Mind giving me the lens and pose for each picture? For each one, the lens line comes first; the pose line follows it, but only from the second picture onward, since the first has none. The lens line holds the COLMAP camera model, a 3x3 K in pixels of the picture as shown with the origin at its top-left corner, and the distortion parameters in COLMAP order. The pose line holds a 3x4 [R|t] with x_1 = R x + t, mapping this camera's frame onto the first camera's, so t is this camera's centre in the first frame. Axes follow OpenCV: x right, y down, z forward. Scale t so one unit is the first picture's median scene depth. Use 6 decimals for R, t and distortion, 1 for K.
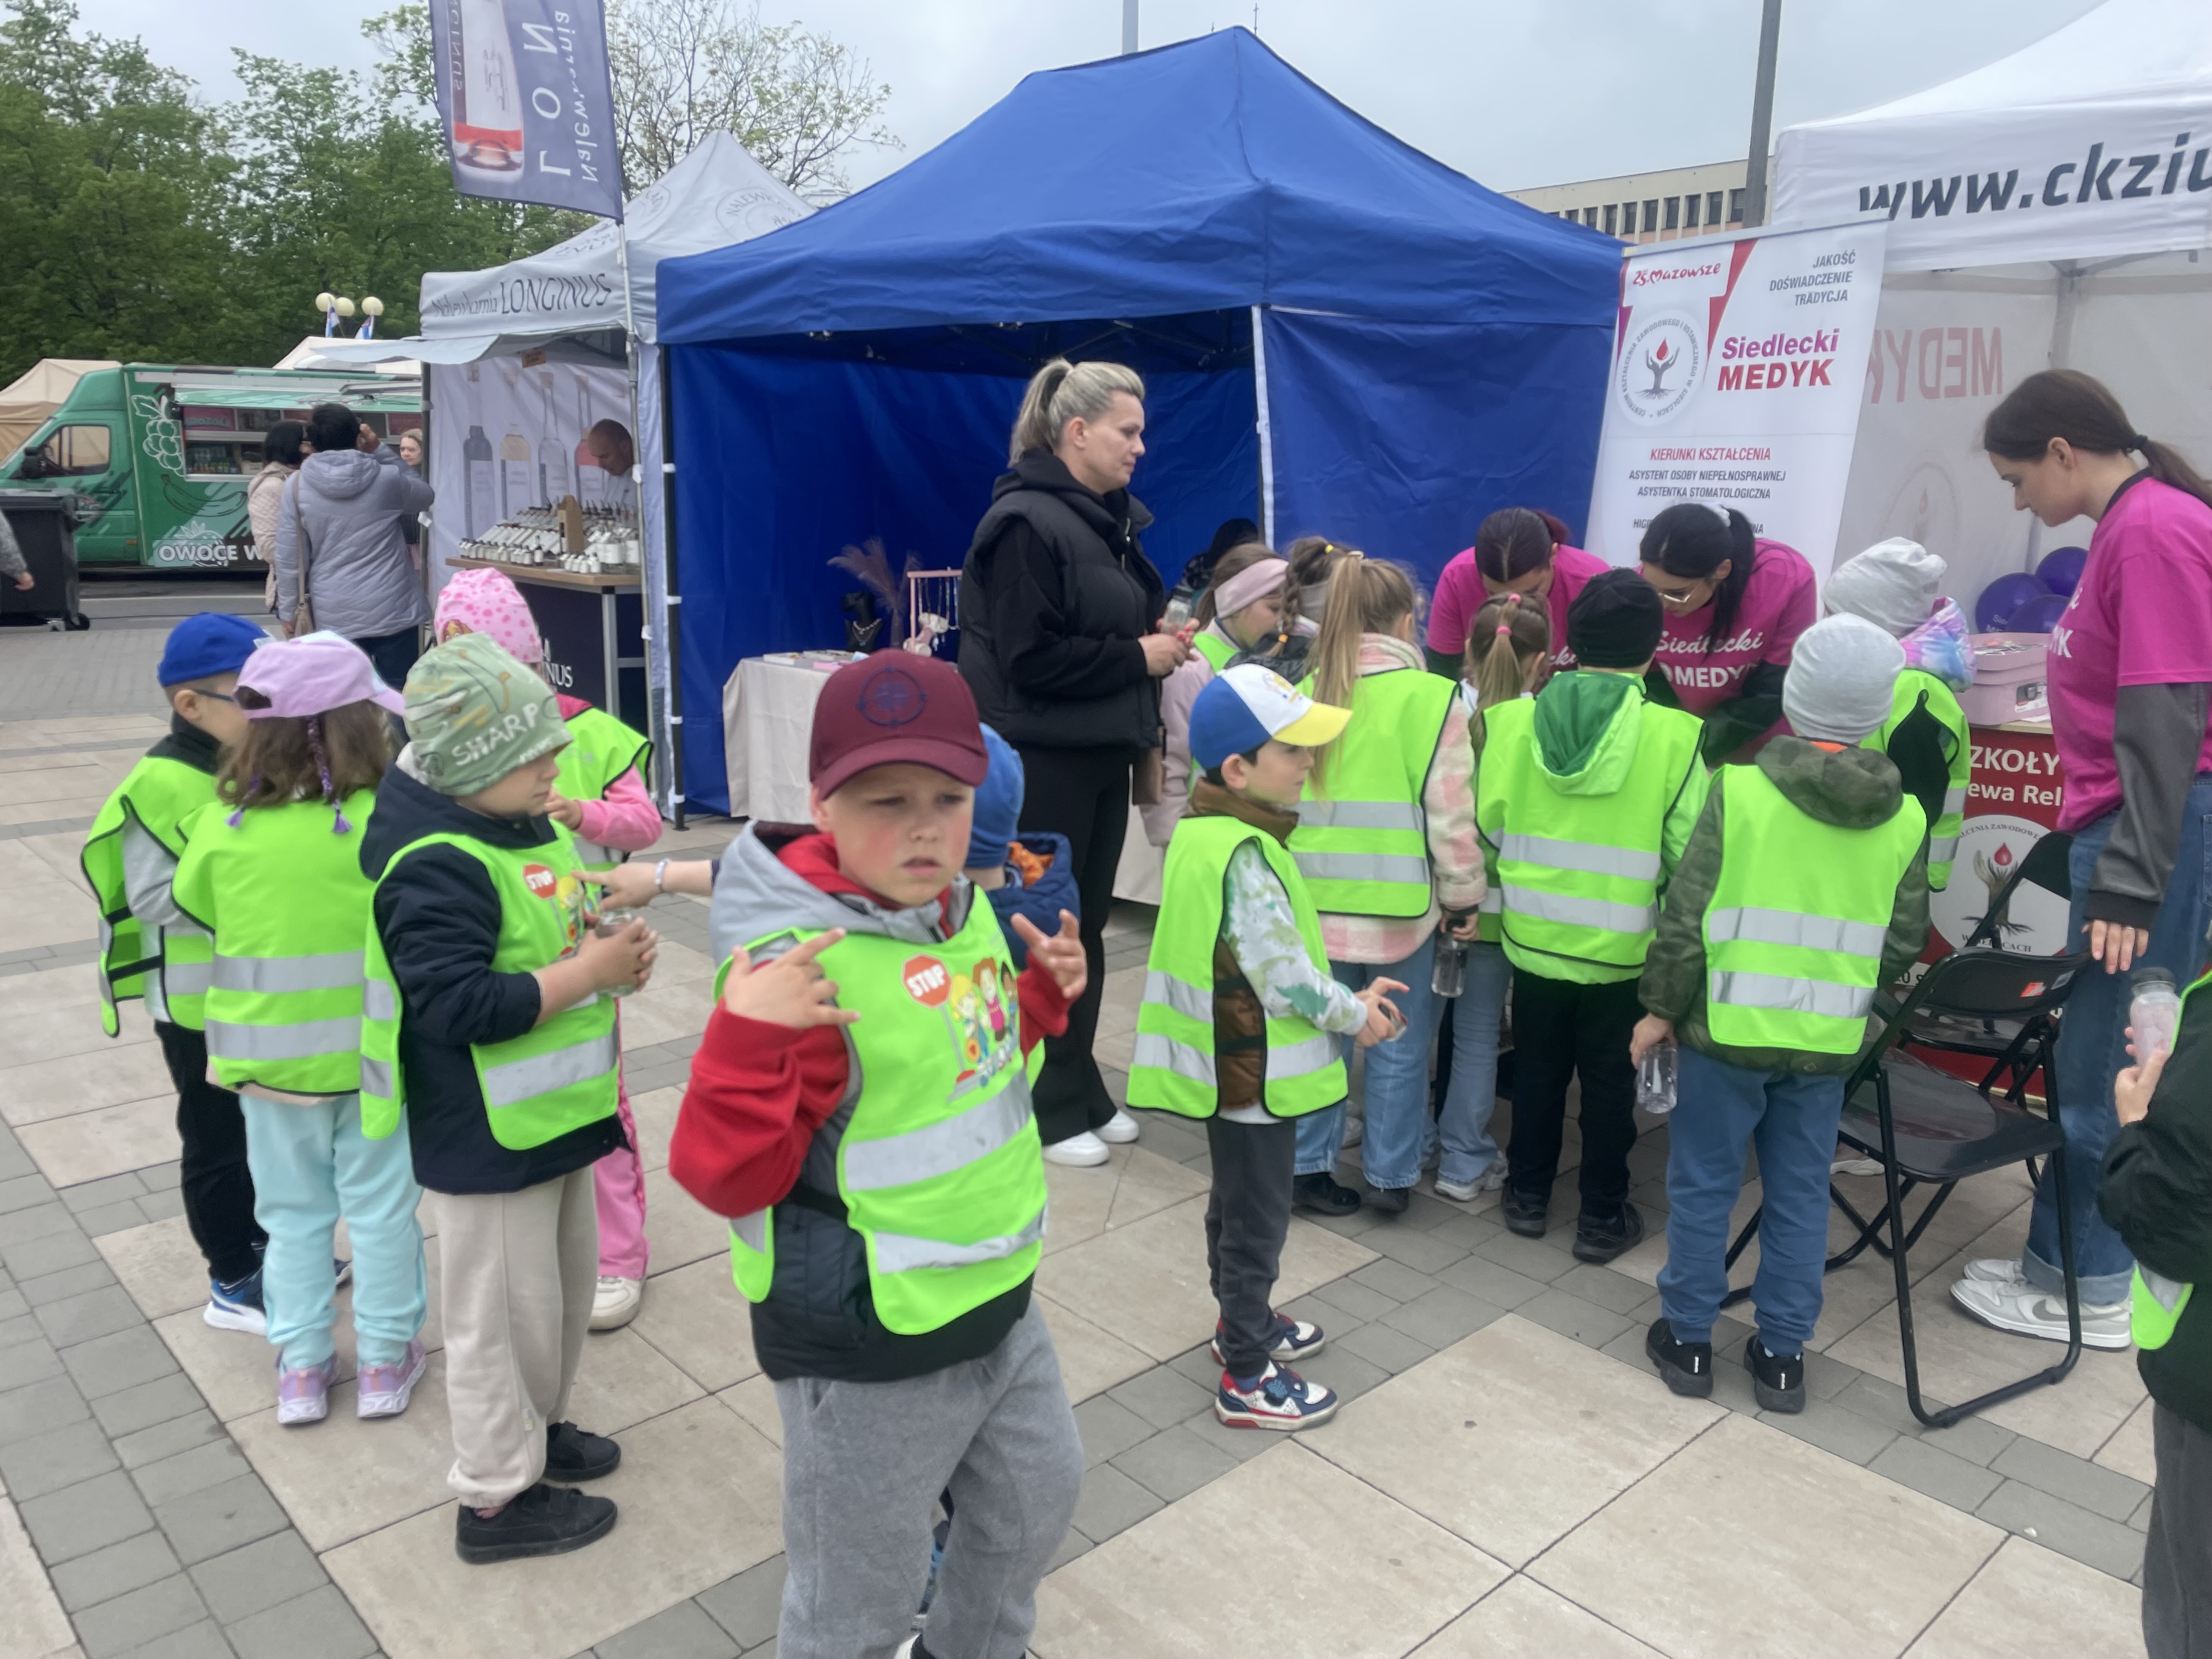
lens RADIAL K [[1637.8, 0, 1125.1], [0, 1637.8, 843.3], [0, 0, 1]] dist [0.078601, -0.093807]
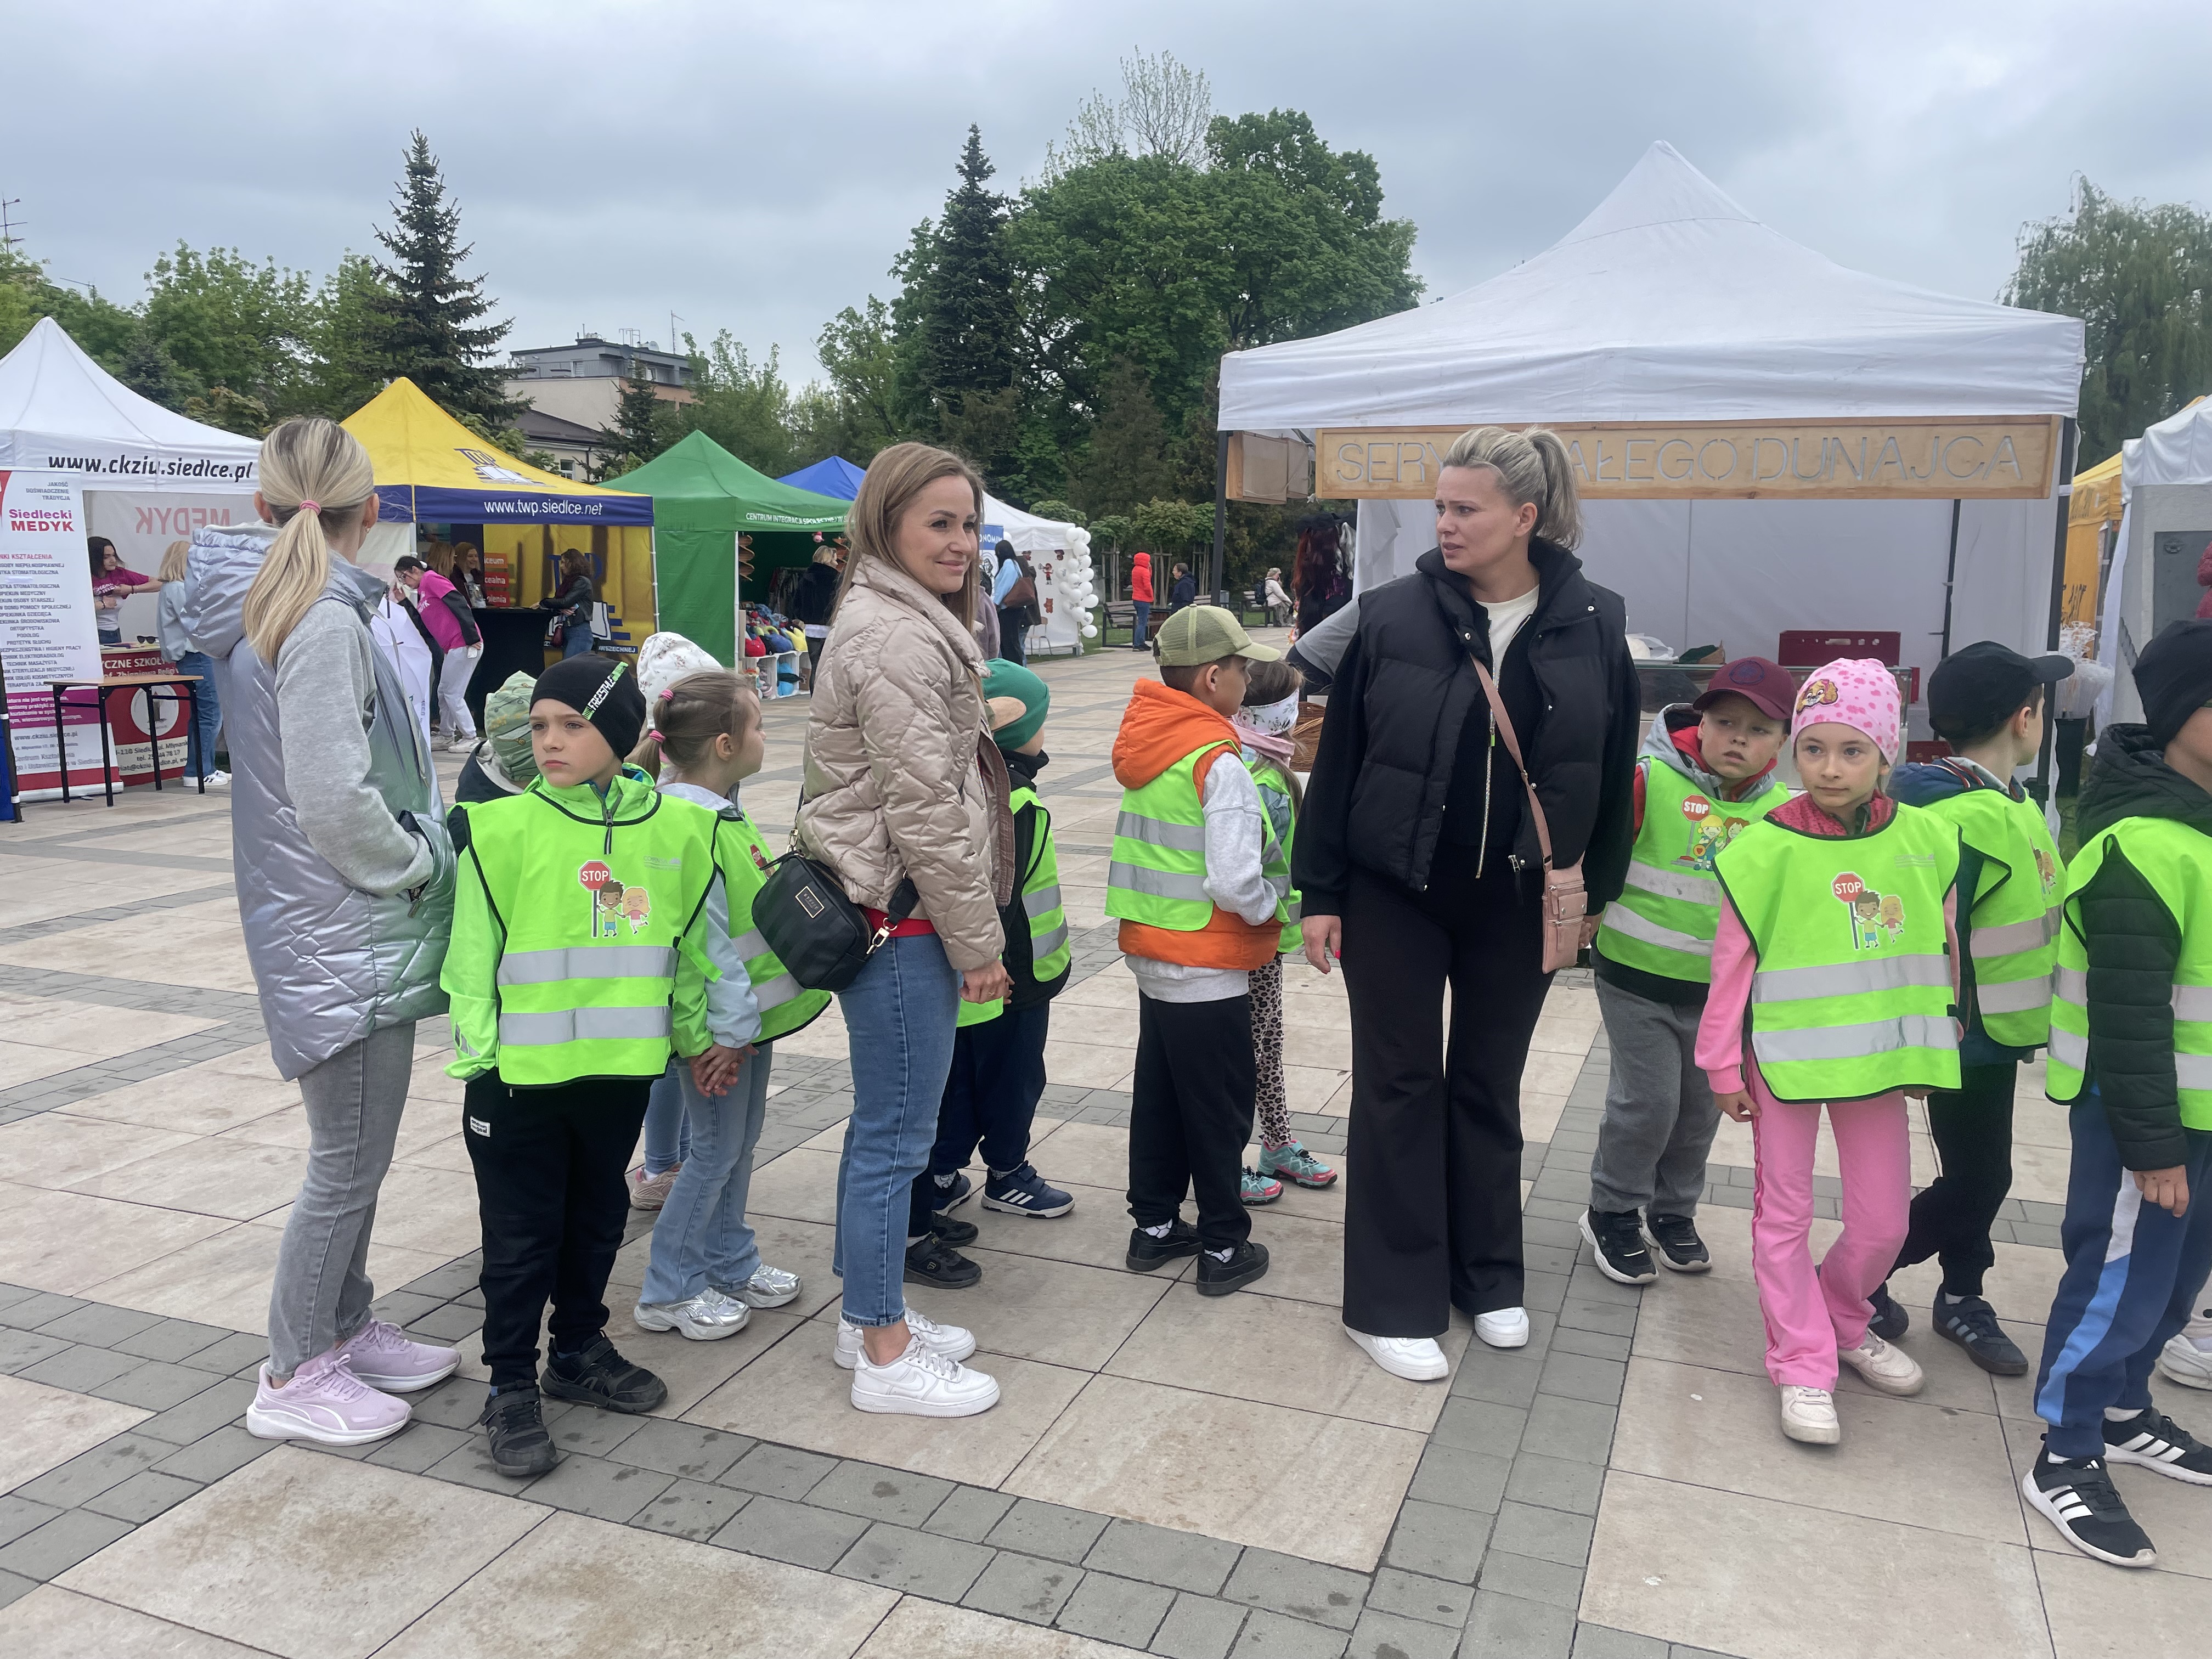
lens RADIAL K [[1699.7, 0, 1125.7], [0, 1699.7, 807.6], [0, 0, 1]] dist [0.099138, -0.131042]
pose [[-0.431937, -0.143018, 0.890492, -2.451787], [0.197223, 0.948473, 0.247994, -0.187678], [-0.880076, 0.282743, -0.381475, 0.622684]]
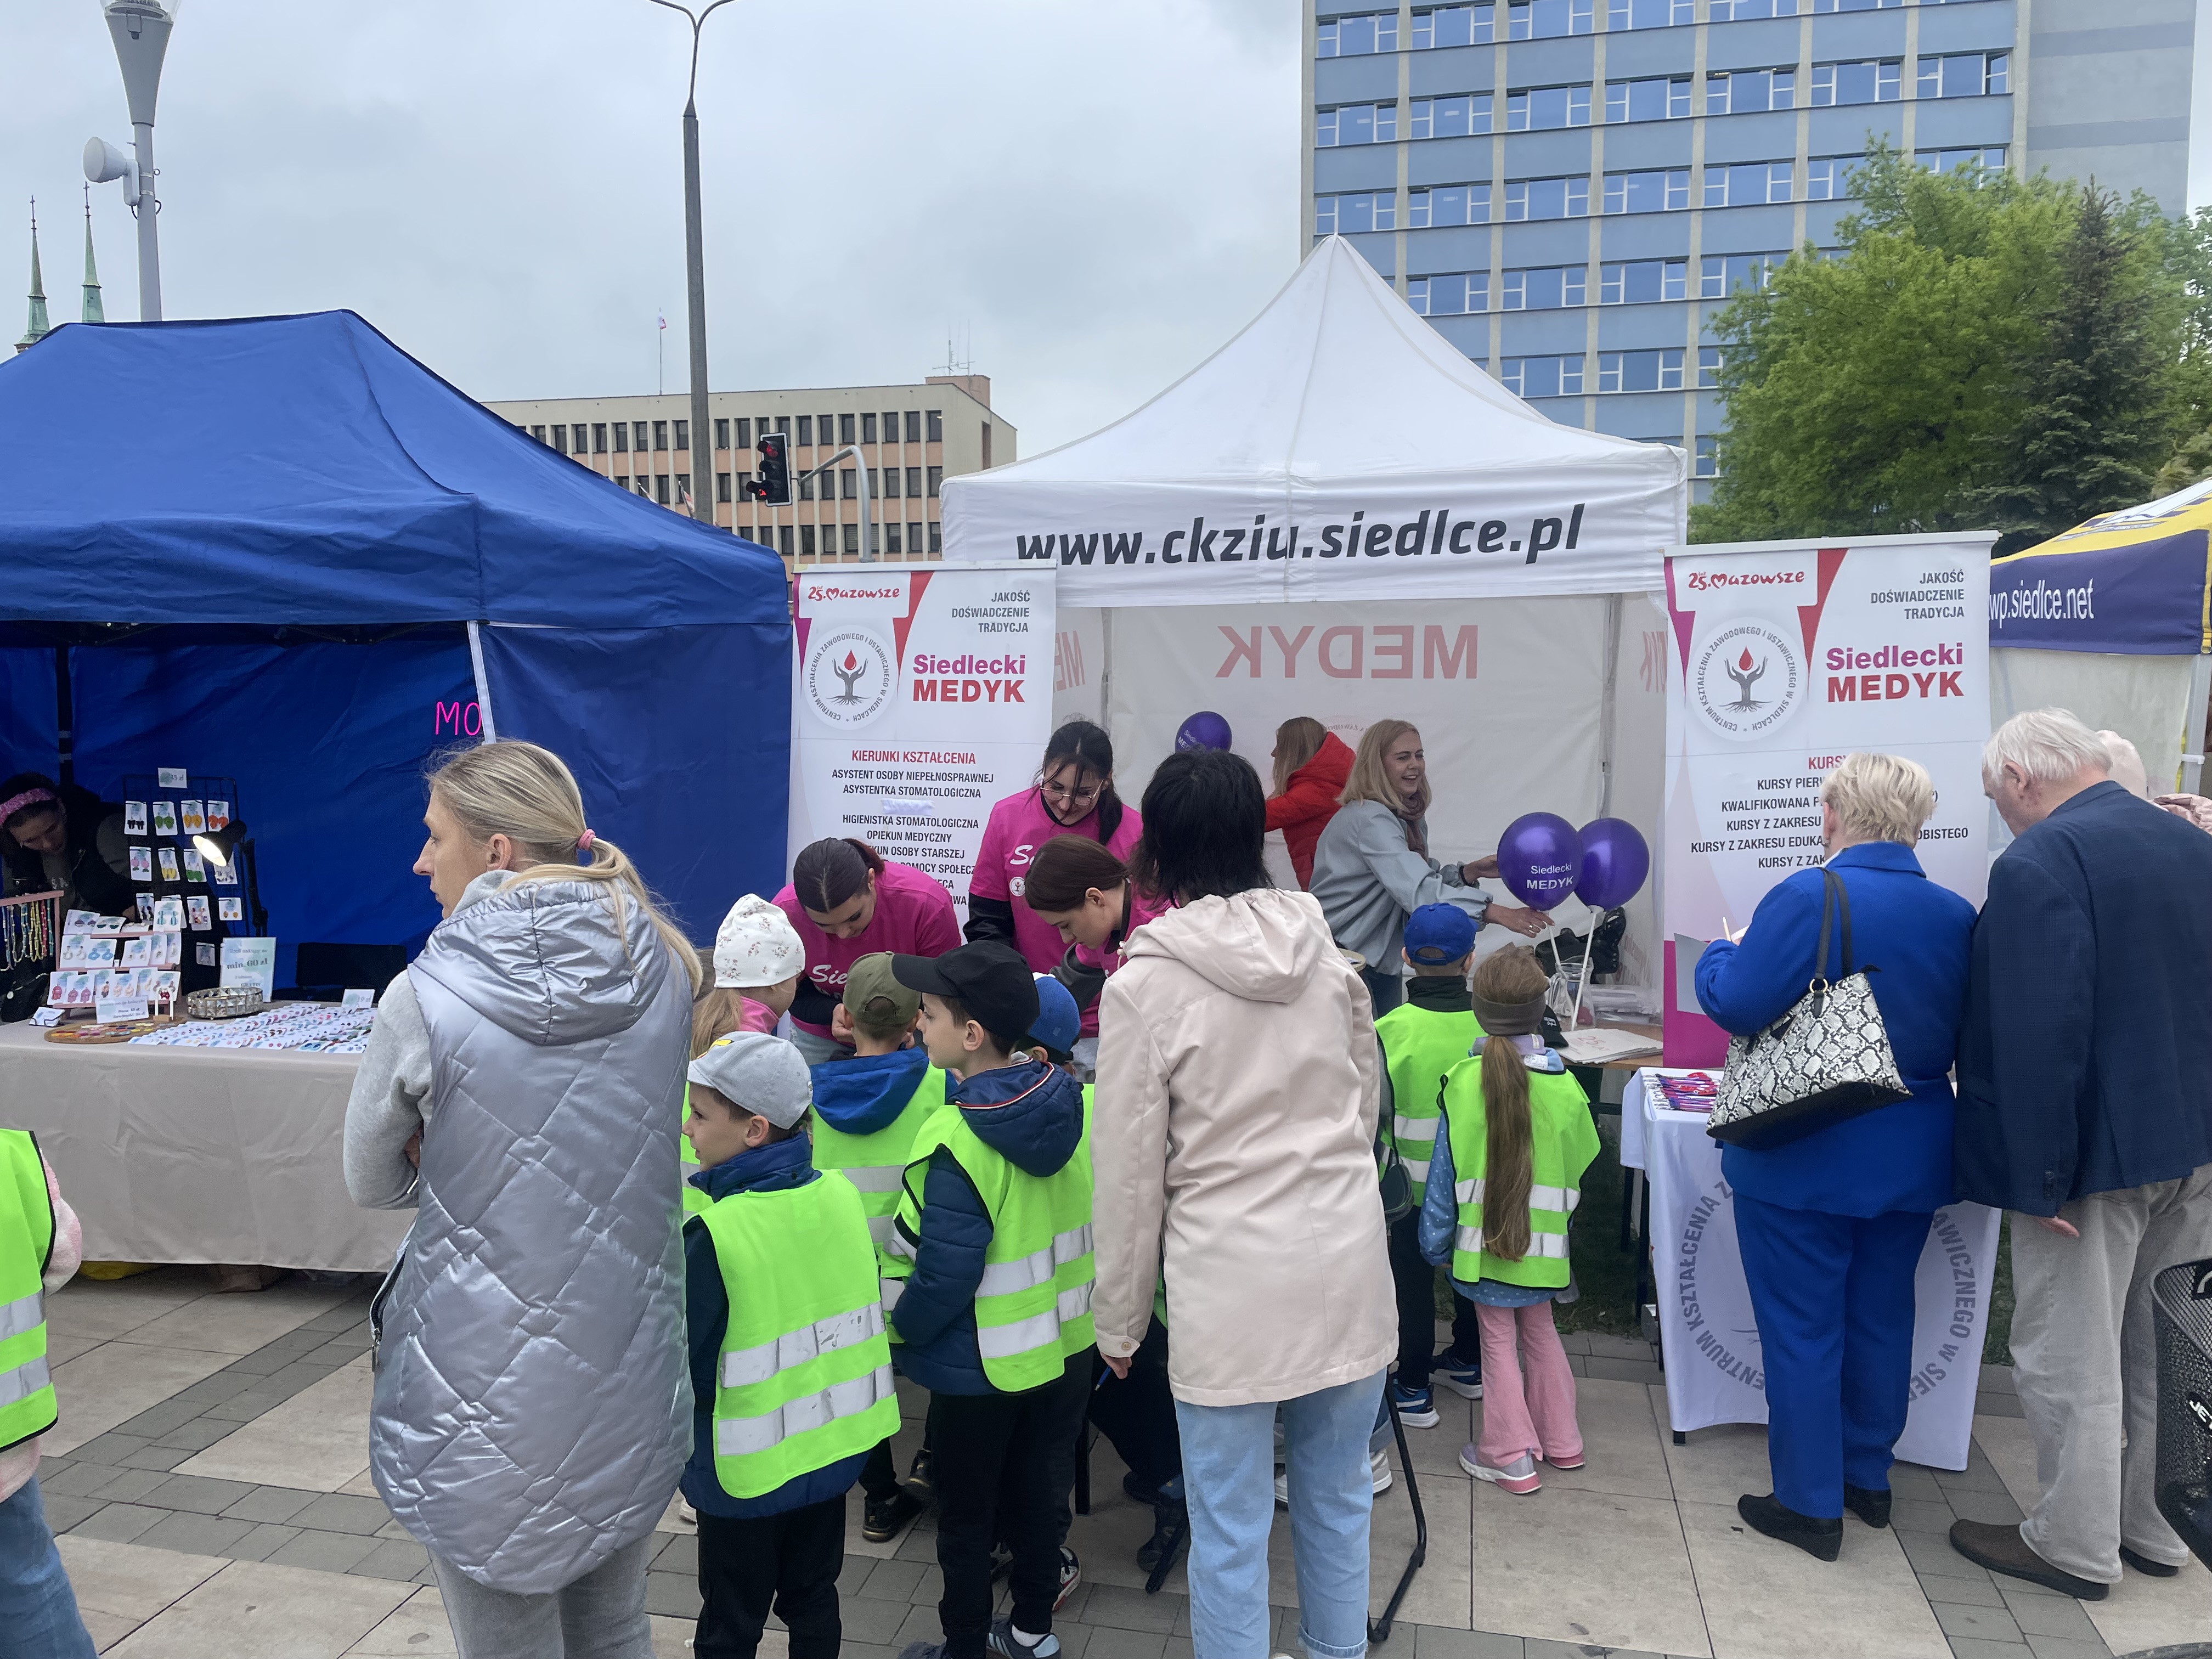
lens RADIAL K [[1653.7, 0, 1082.0], [0, 1653.7, 827.3], [0, 0, 1]] dist [0.081026, -0.099603]
pose [[0.827855, -0.066650, 0.556968, -0.161496], [0.138784, 0.986383, -0.088246, -0.073194], [-0.543503, 0.150353, 0.825832, 0.038835]]
